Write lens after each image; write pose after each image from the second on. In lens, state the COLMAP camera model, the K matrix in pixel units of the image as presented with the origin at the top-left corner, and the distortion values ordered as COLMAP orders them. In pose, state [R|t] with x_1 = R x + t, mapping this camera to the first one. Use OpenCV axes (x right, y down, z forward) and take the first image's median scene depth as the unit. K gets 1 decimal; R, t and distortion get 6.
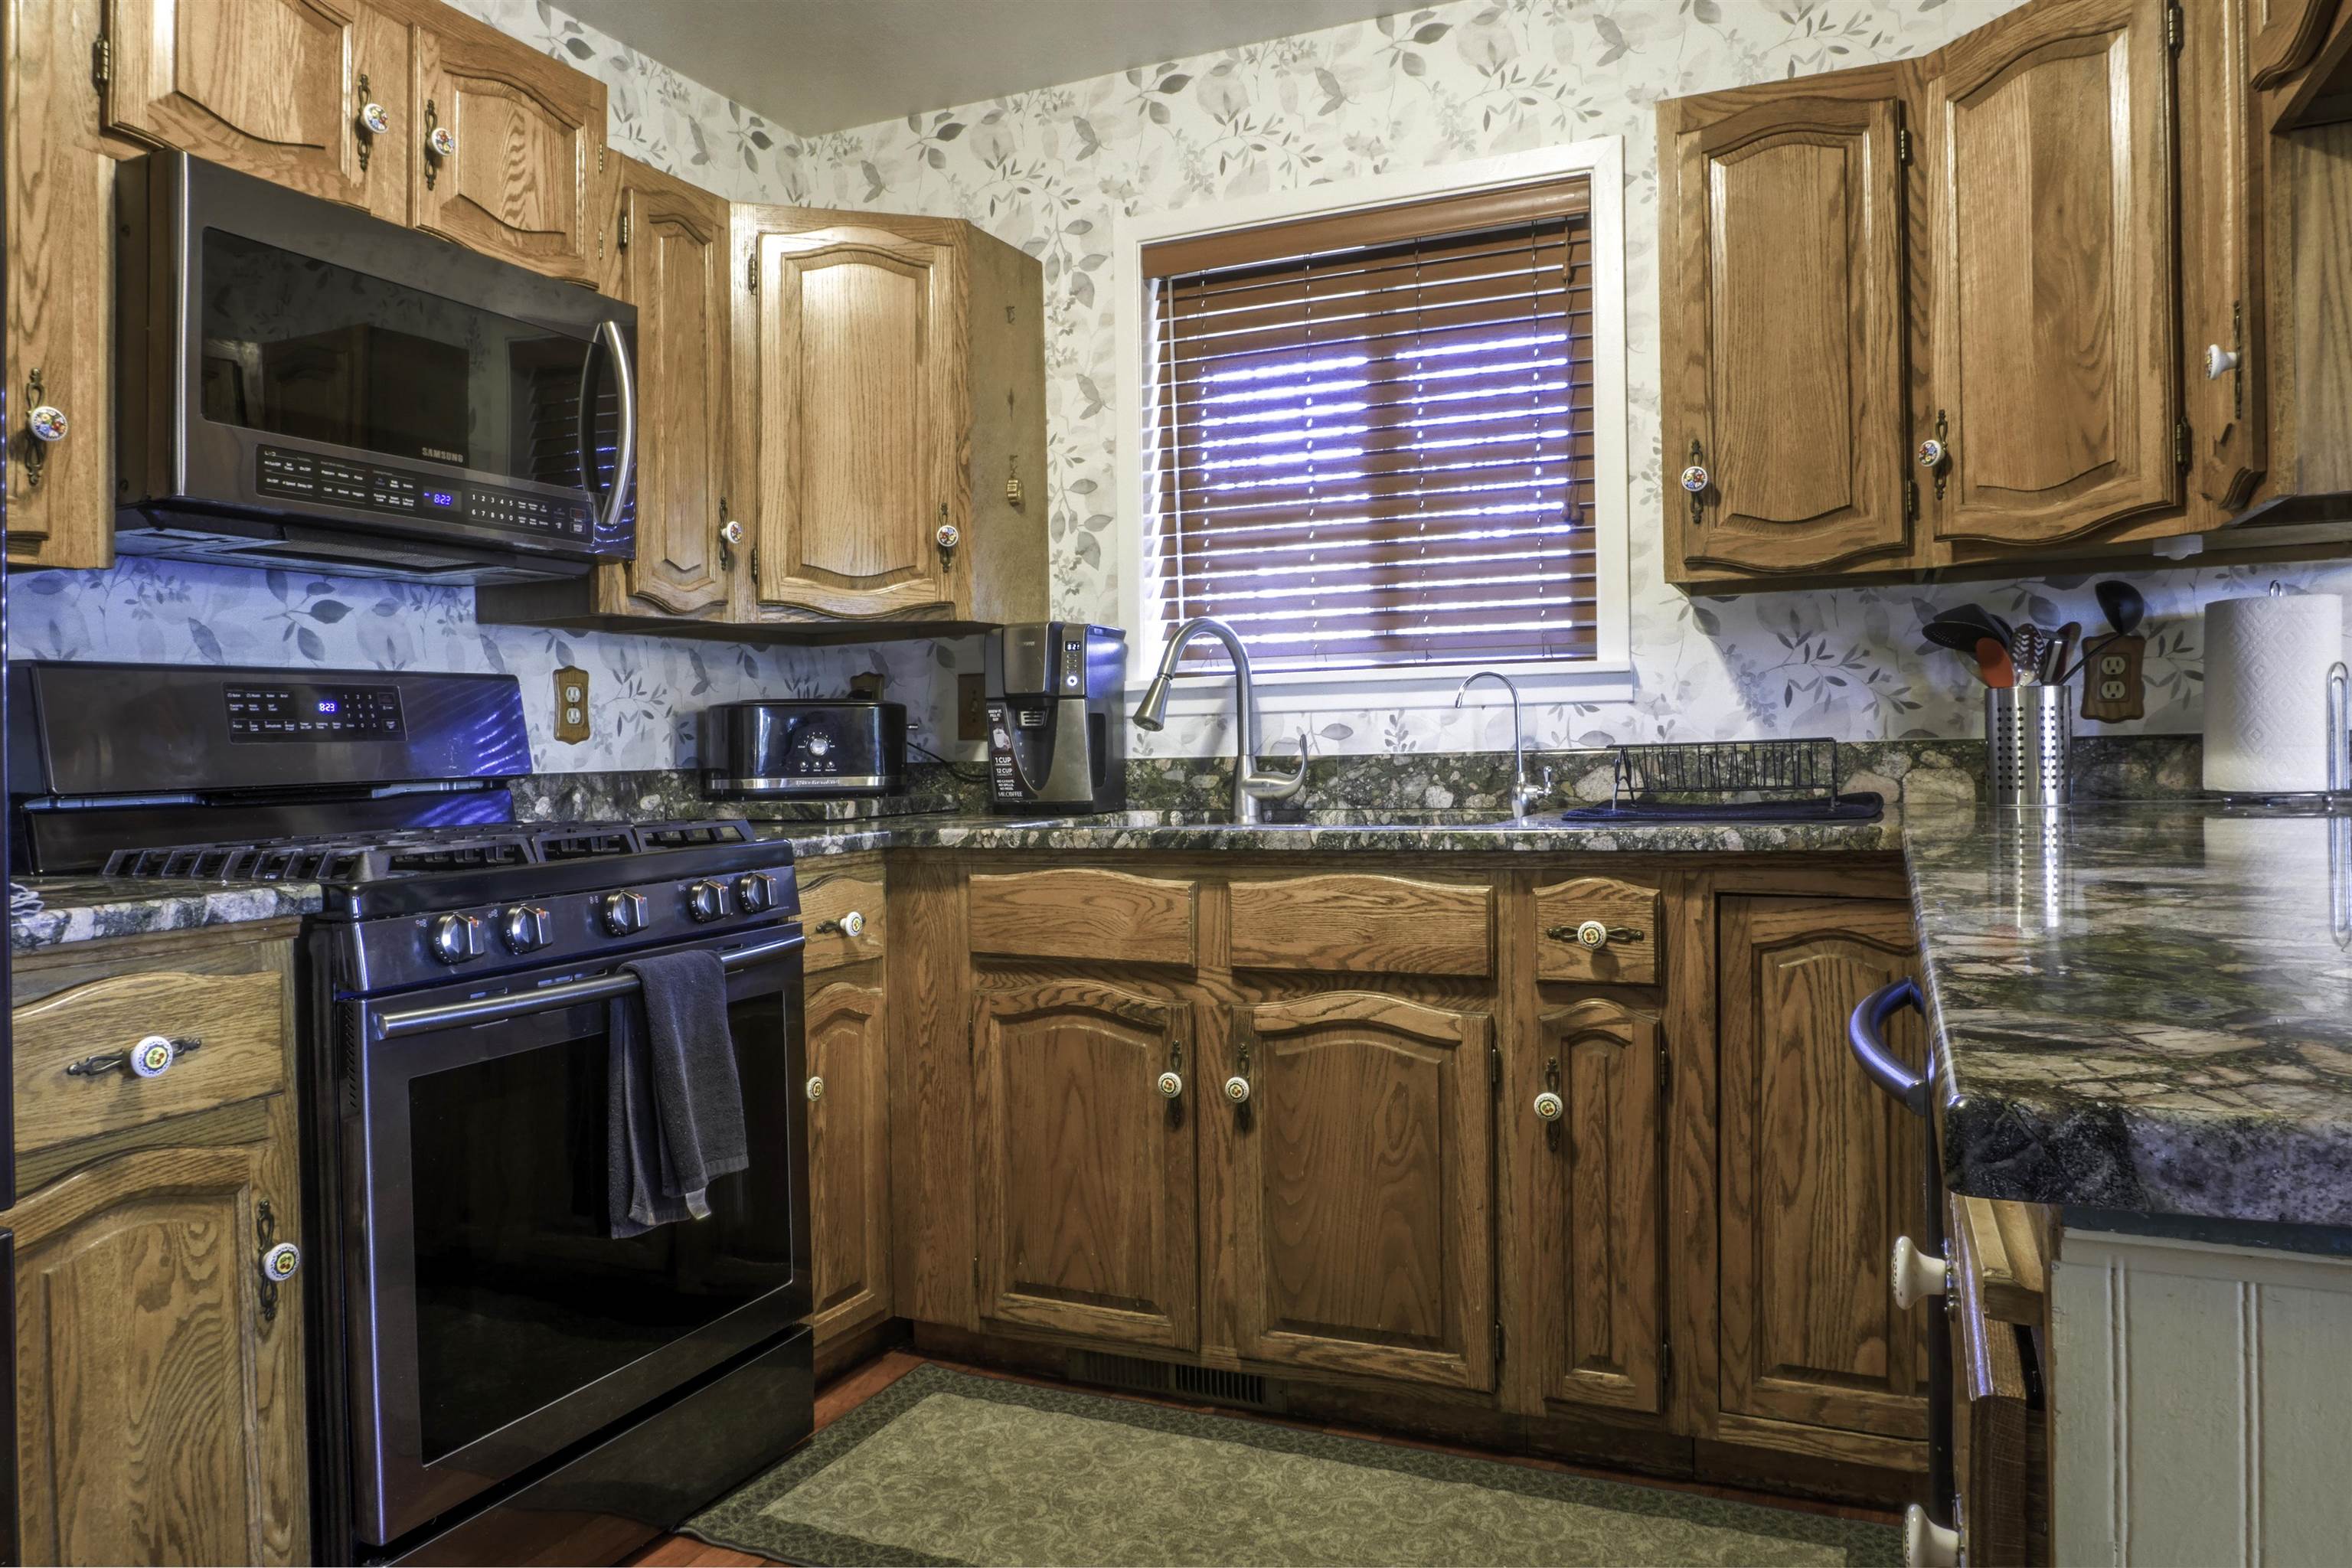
lens RADIAL K [[1632.1, 0, 1182.9], [0, 1632.1, 702.4], [0, 0, 1]] dist [-0.009303, 0.024848]
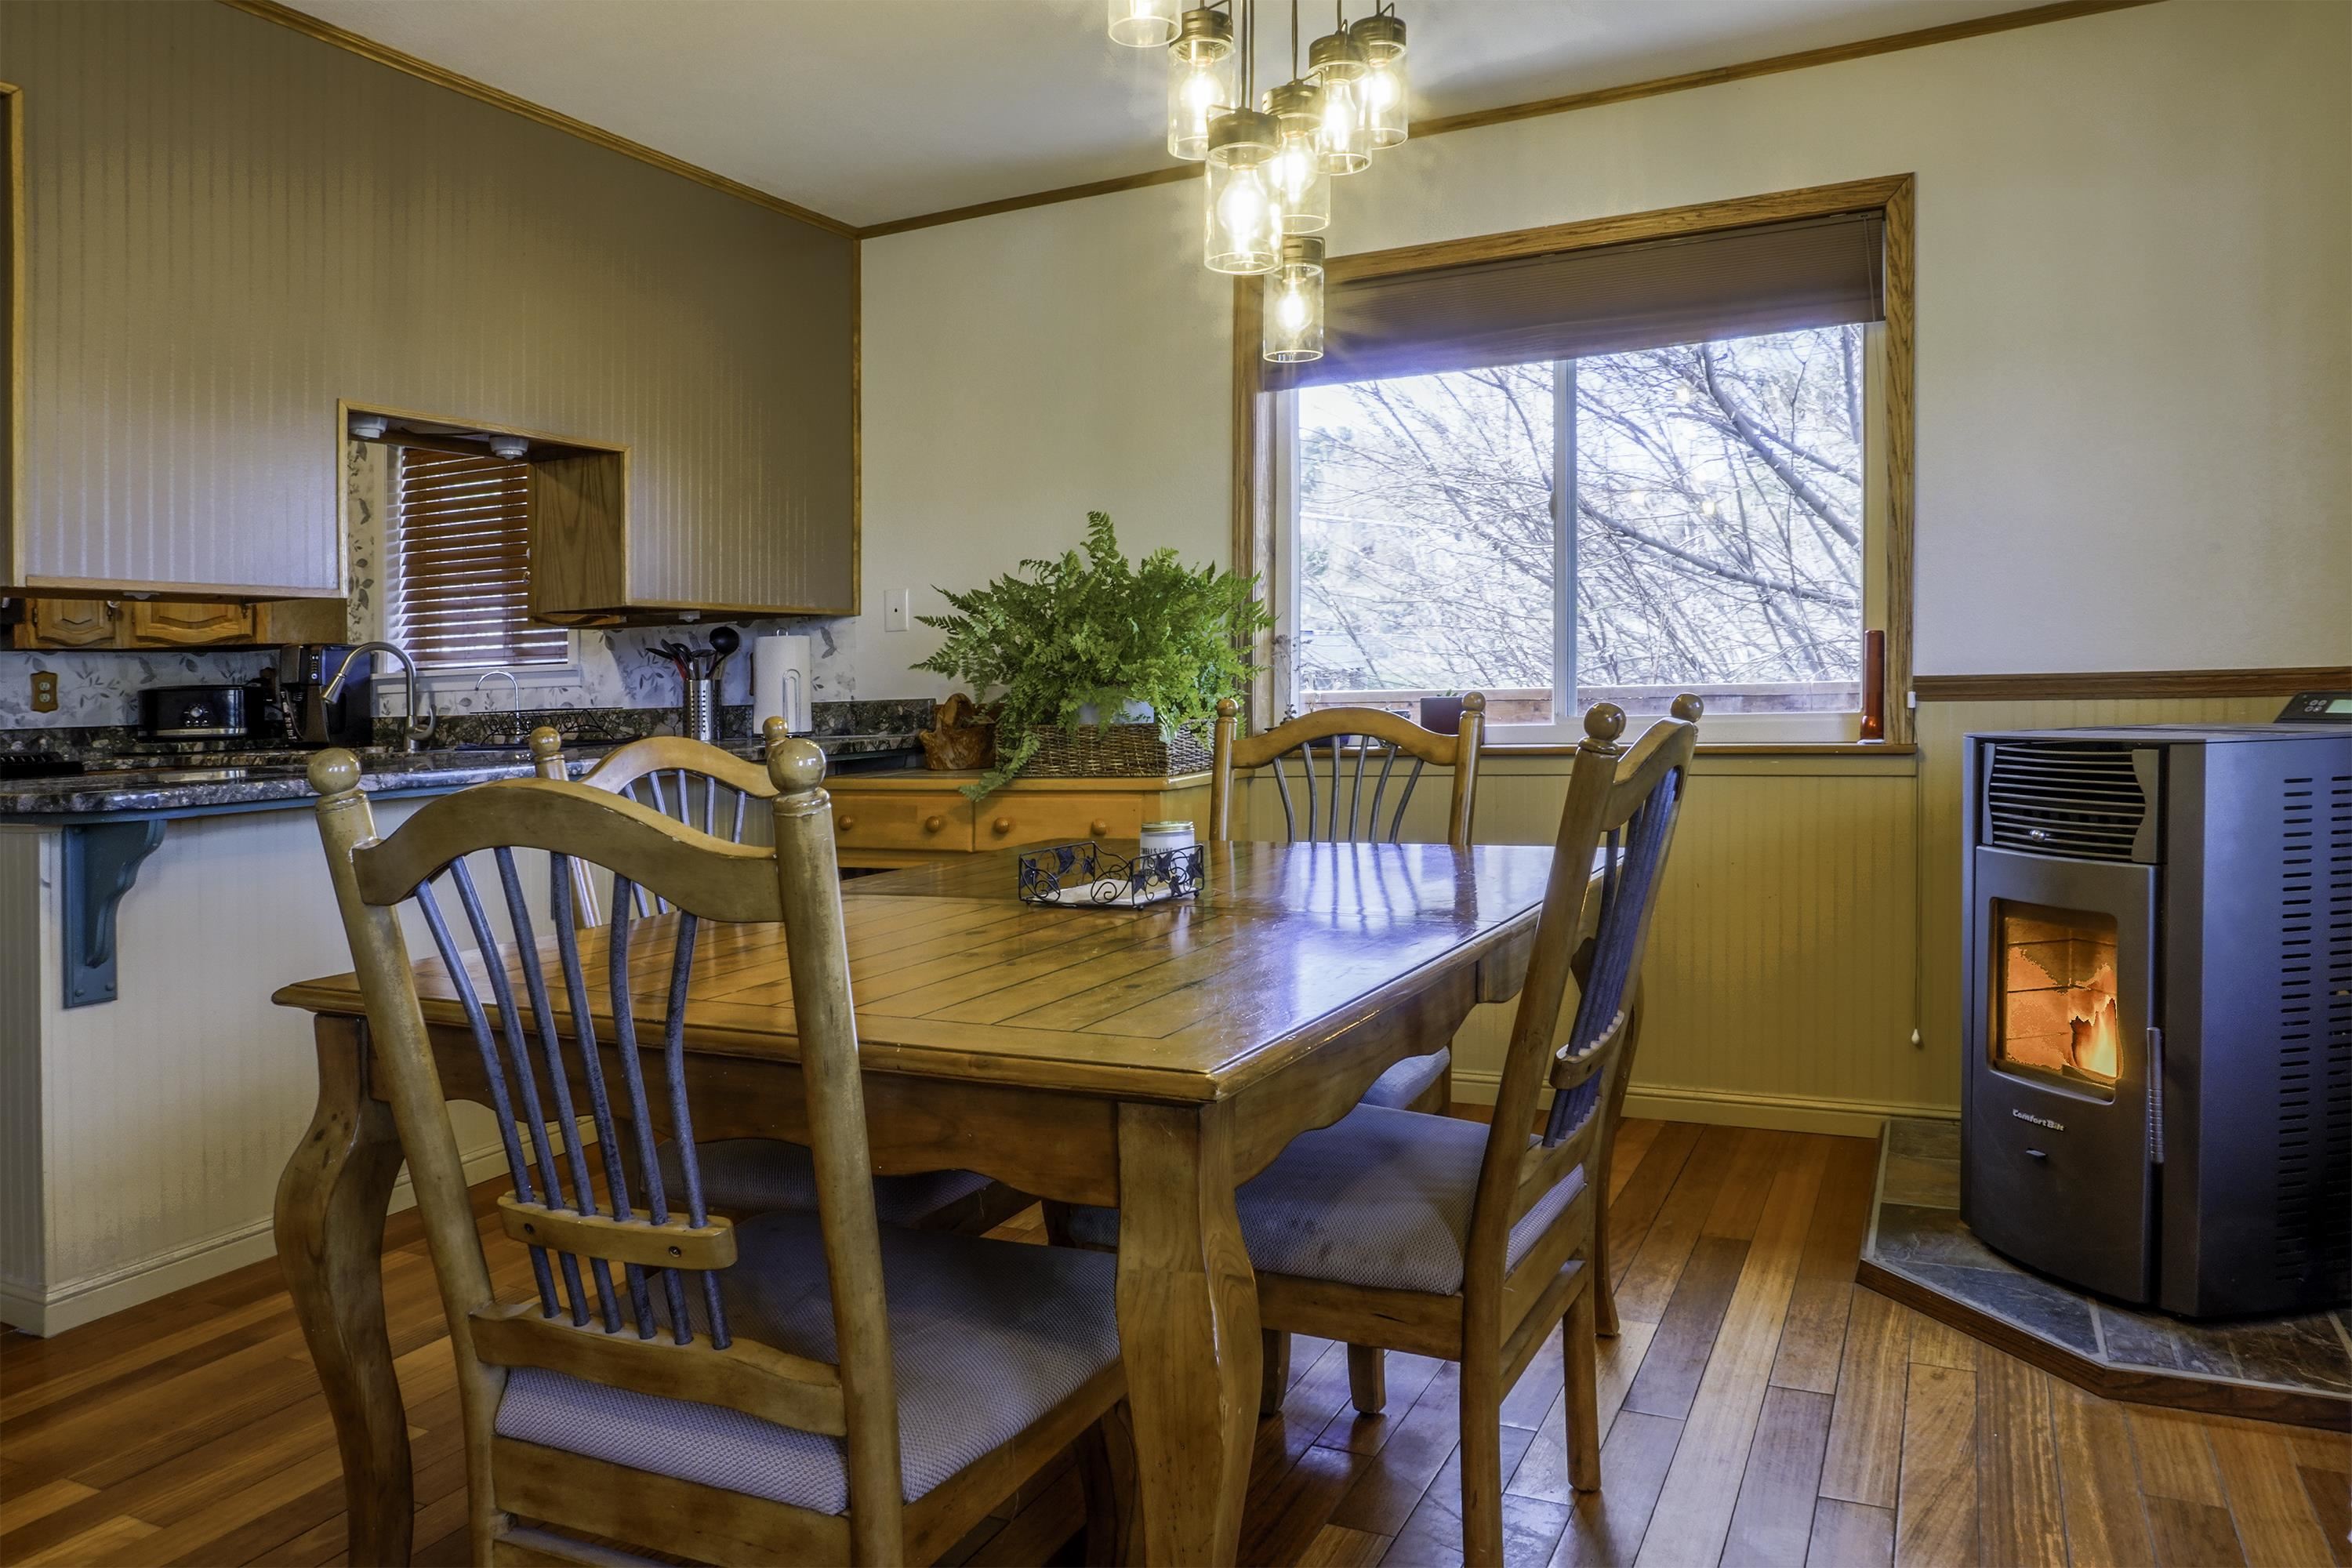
lens RADIAL K [[1630.2, 0, 1174.5], [0, 1630.2, 633.3], [0, 0, 1]] dist [-0.004489, 0.003815]
pose [[0.998745, -0.010259, -0.049022, 1.008642], [0.010000, 0.999935, -0.005539, -0.042025], [0.049075, 0.005041, 0.998782, -0.797911]]
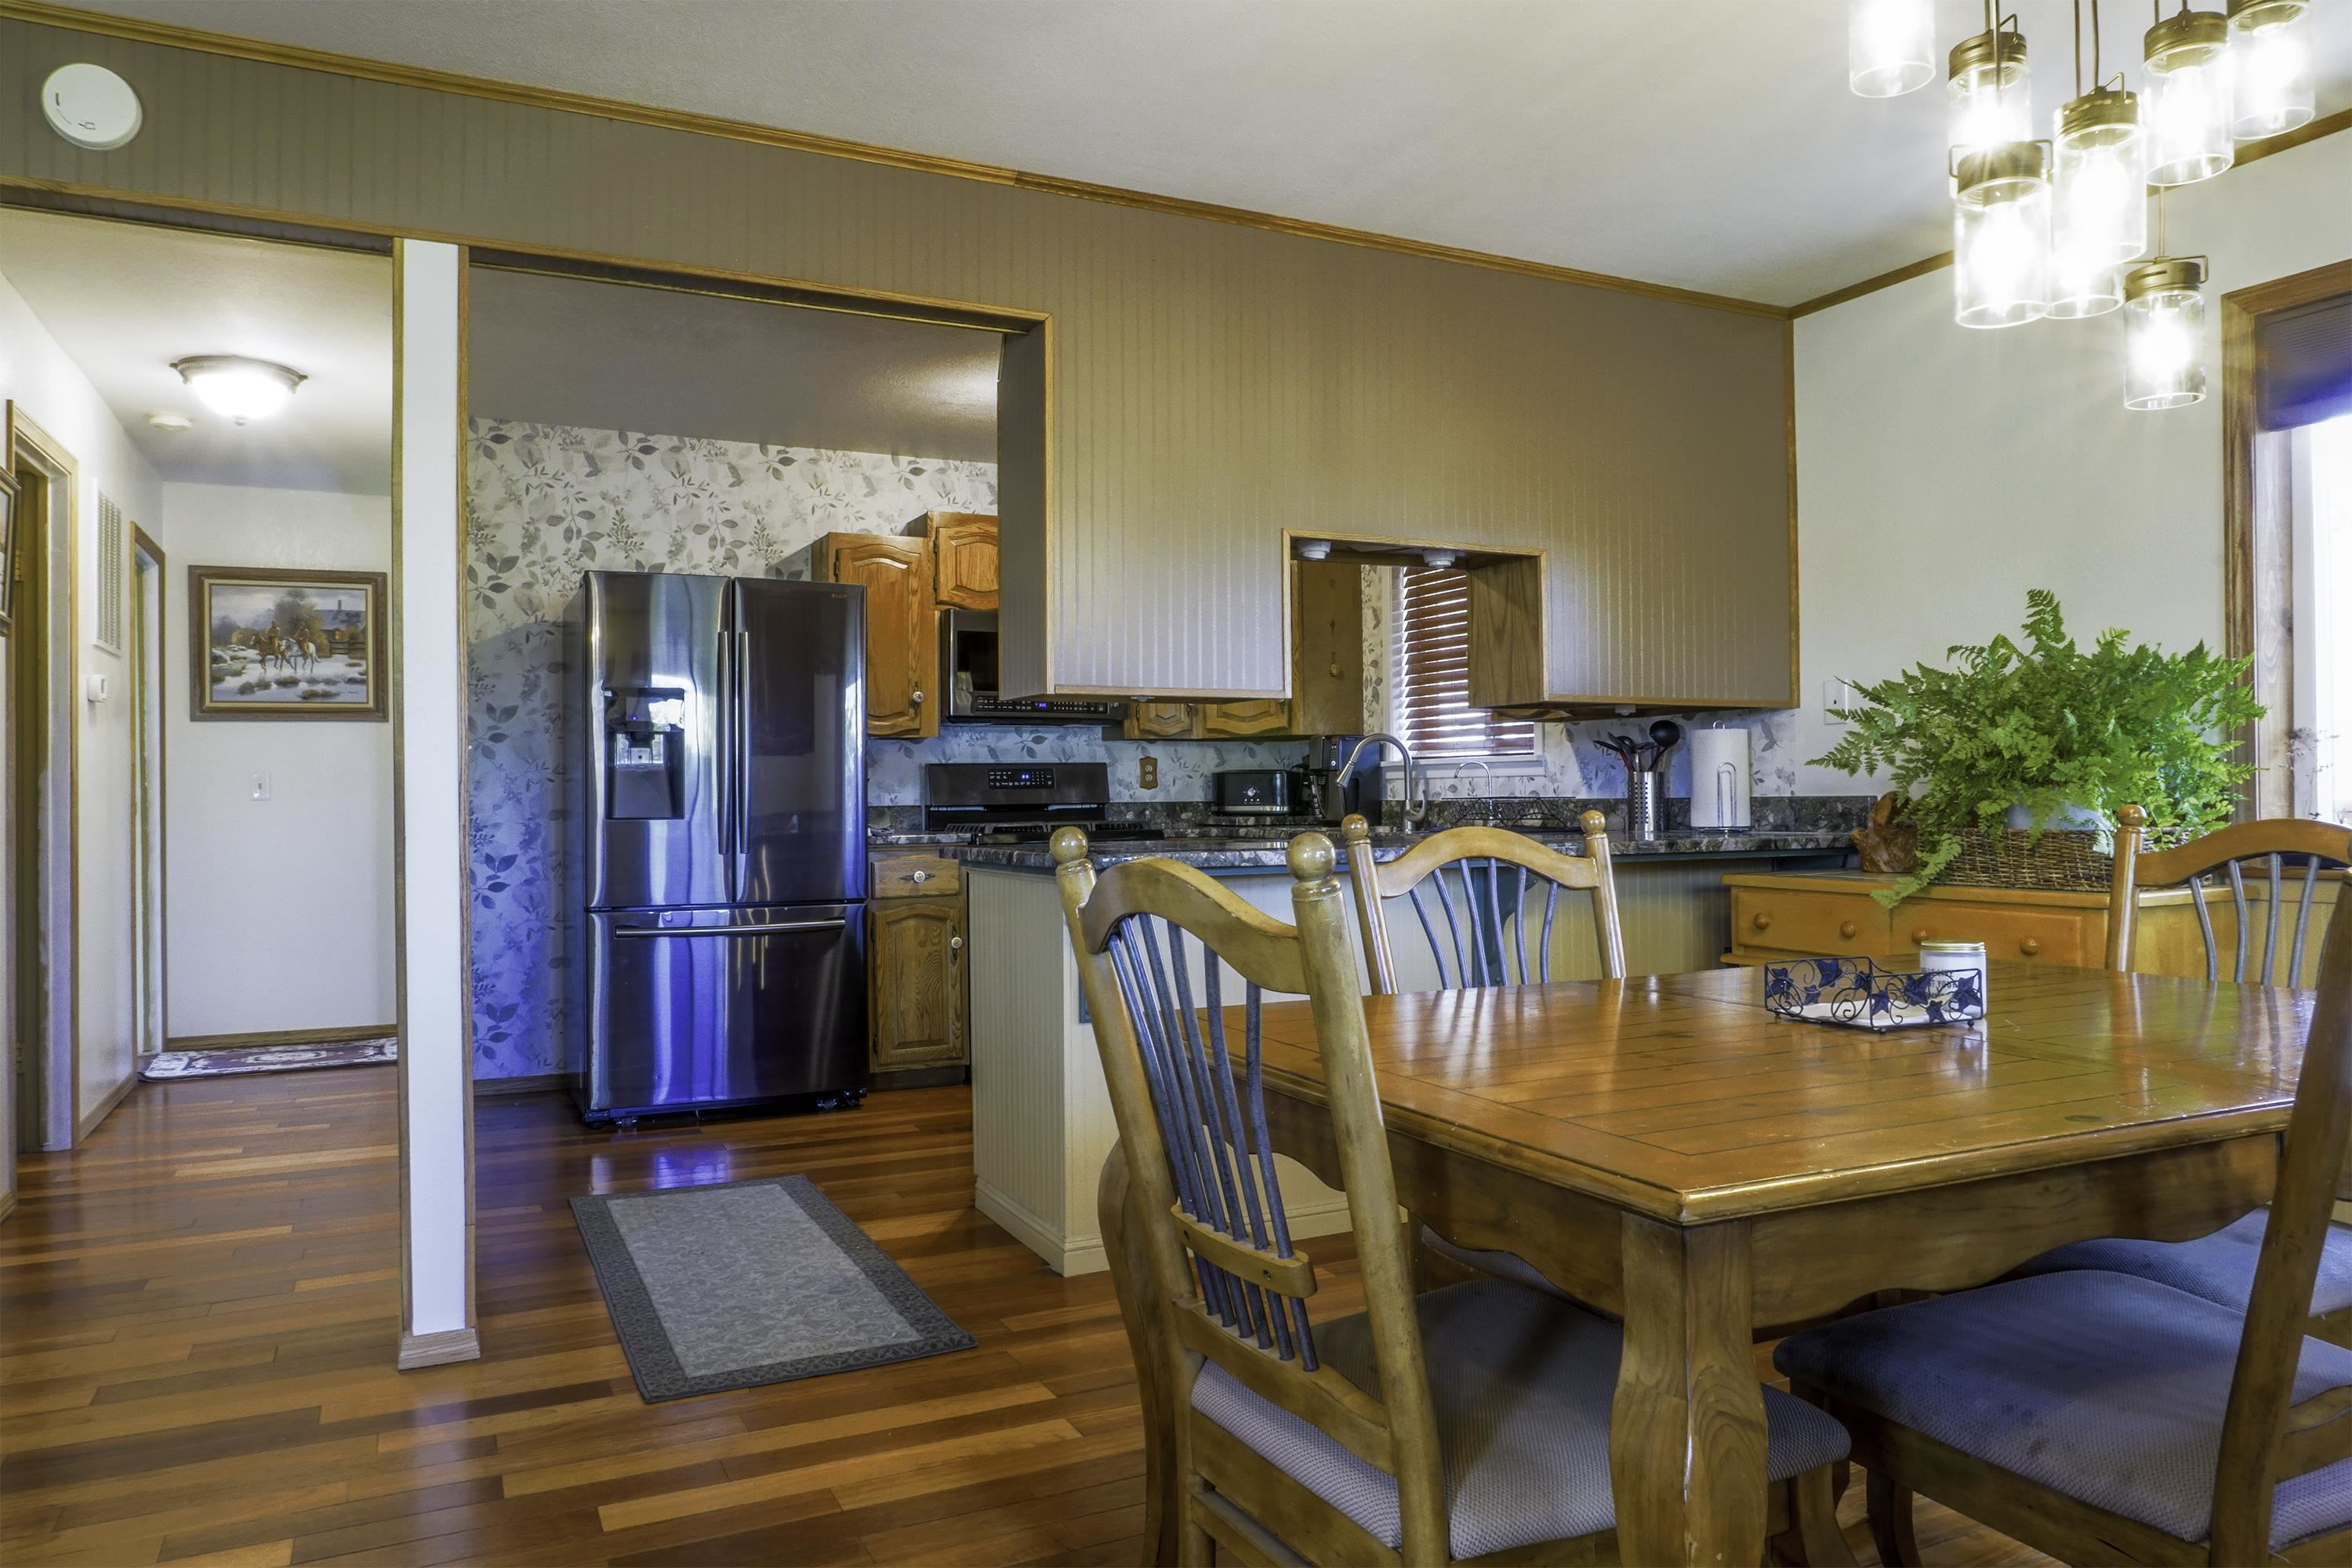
lens RADIAL K [[1632.1, 0, 1182.9], [0, 1632.1, 702.4], [0, 0, 1]] dist [-0.009303, 0.024848]
pose [[0.771096, -0.020758, -0.636381, 1.153811], [0.007822, 0.999702, -0.023131, -0.045179], [0.636671, 0.012858, 0.771028, -0.774233]]
